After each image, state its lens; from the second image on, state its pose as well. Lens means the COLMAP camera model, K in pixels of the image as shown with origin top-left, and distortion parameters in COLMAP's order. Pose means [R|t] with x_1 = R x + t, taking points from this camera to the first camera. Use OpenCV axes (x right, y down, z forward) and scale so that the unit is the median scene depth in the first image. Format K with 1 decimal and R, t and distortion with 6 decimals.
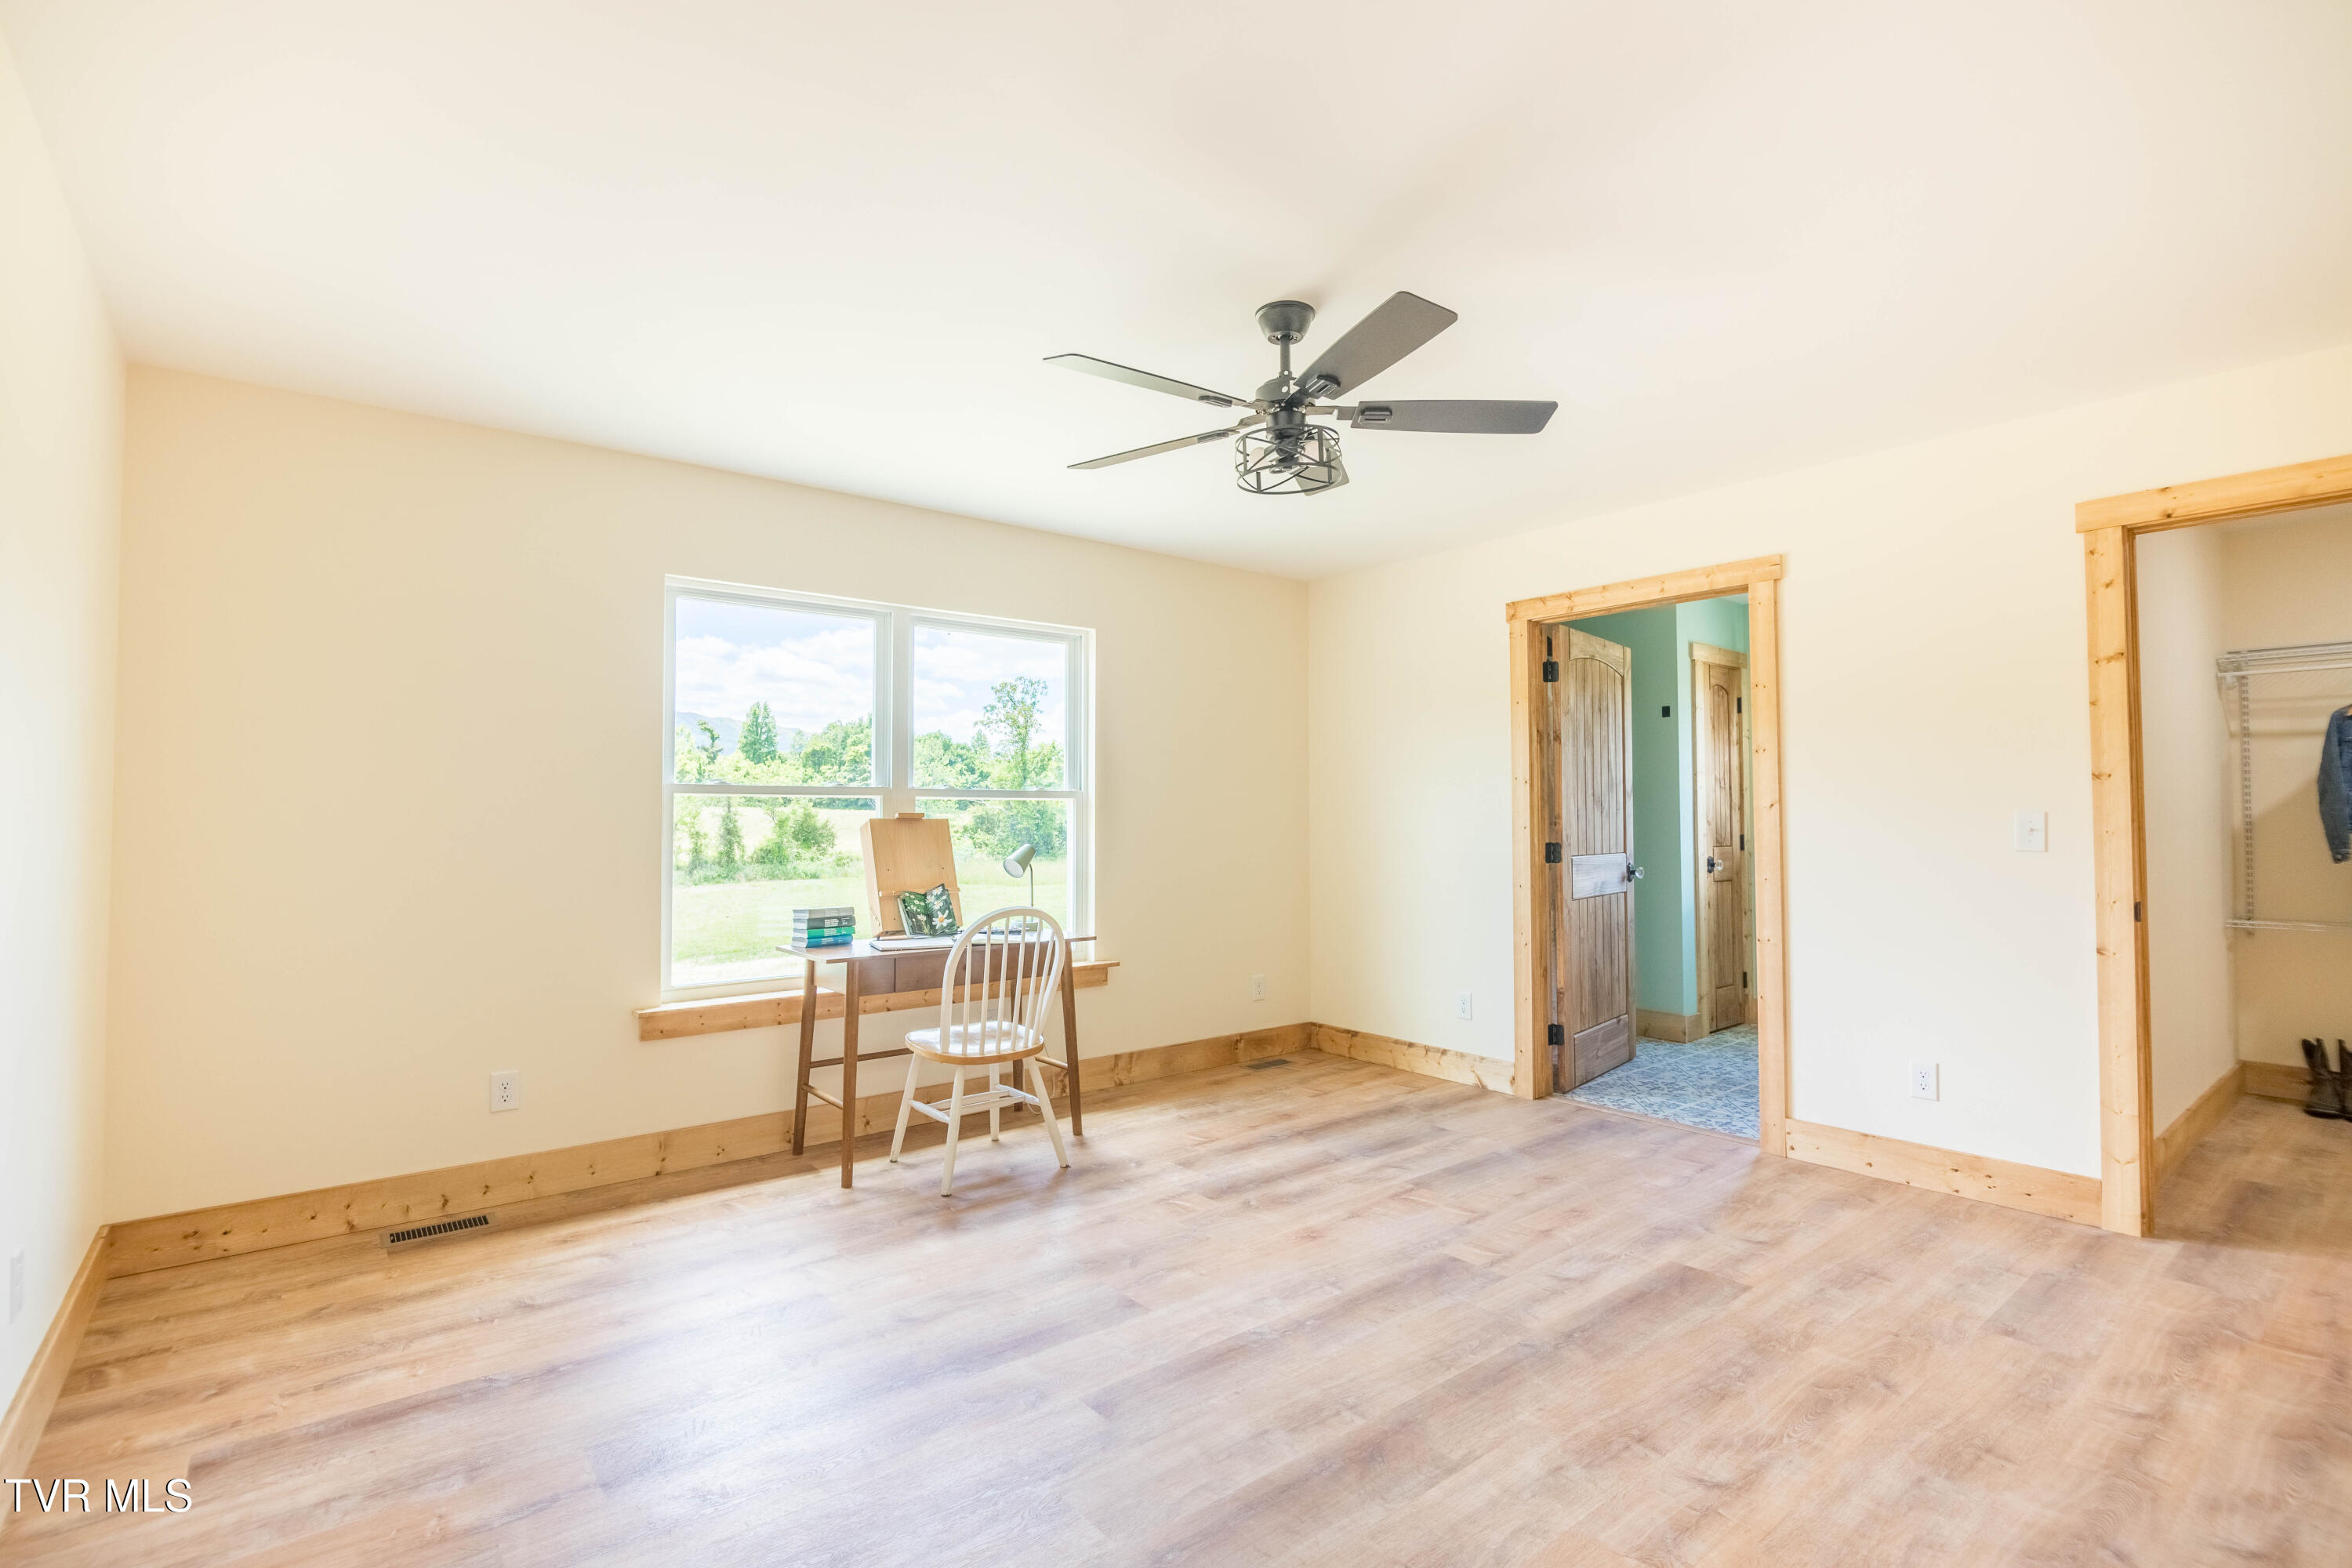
lens RADIAL K [[1085.9, 0, 1179.8], [0, 1085.9, 781.7], [0, 0, 1]] dist [-0.002453, -0.007390]
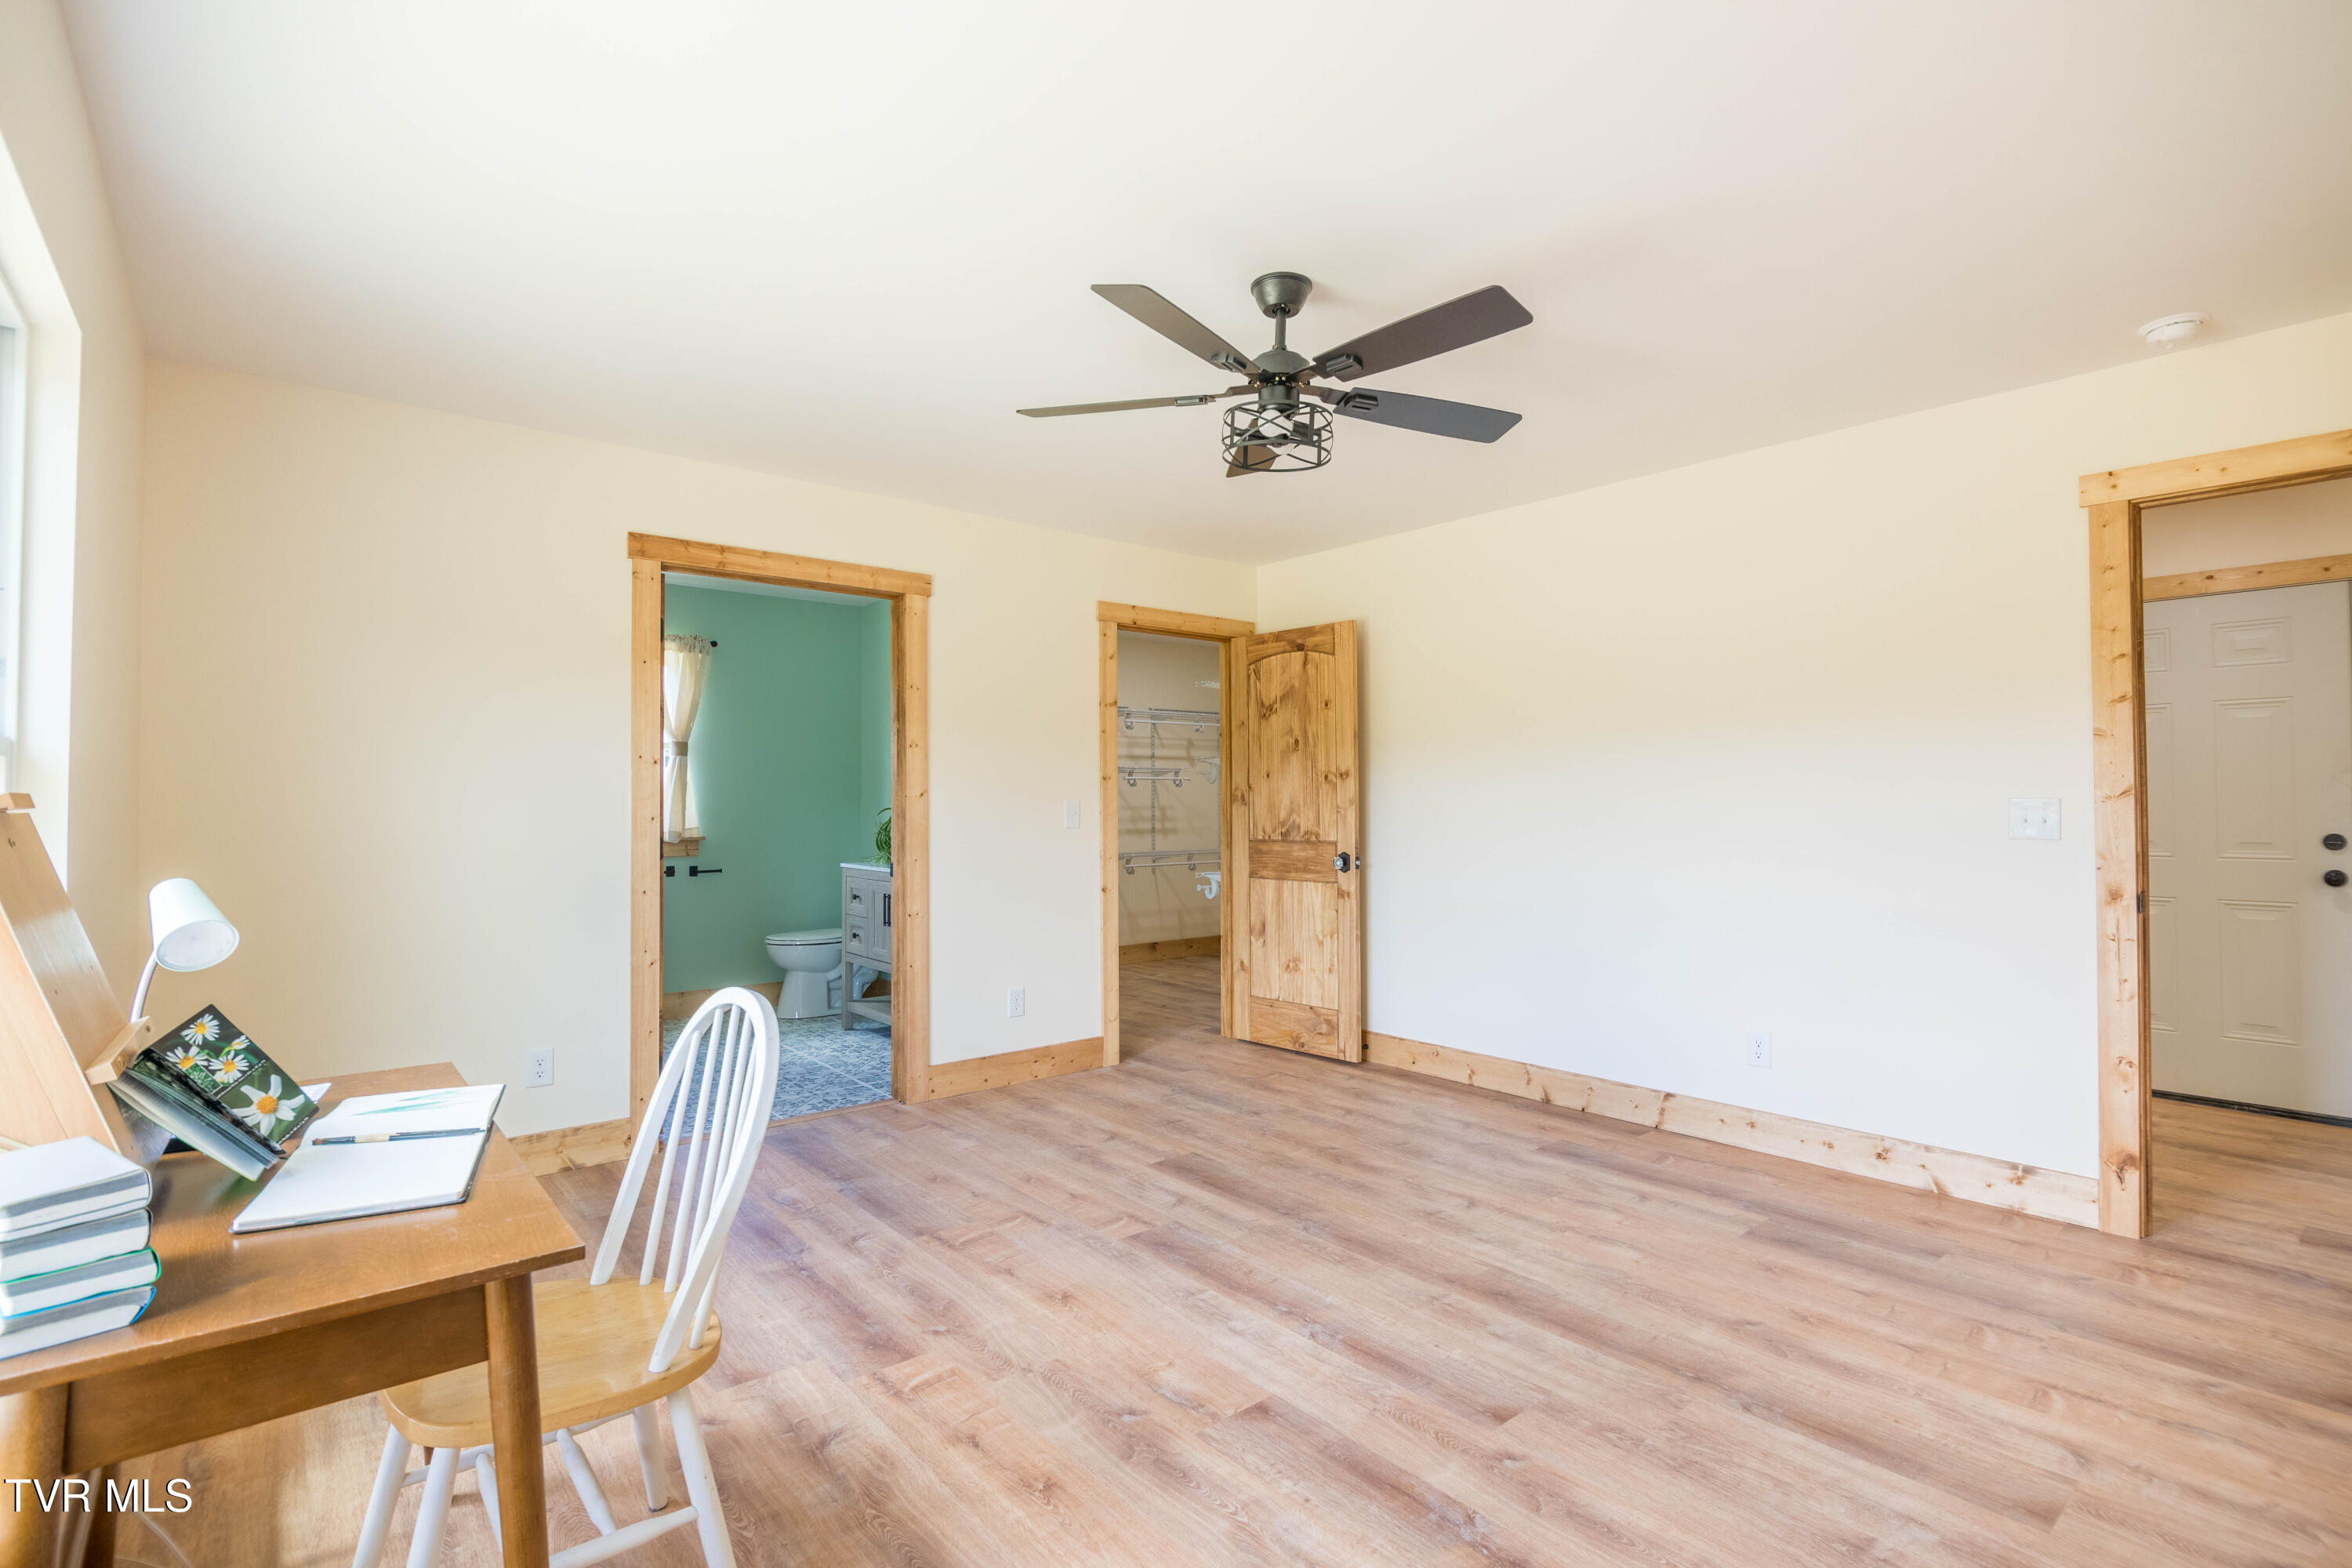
lens RADIAL K [[1085.9, 0, 1179.8], [0, 1085.9, 781.7], [0, 0, 1]] dist [-0.002453, -0.007390]
pose [[-0.020022, 0.020043, 0.999599, -0.771272], [-0.029770, 0.999344, -0.020635, 0.030931], [-0.999356, -0.030172, -0.019412, 0.979768]]
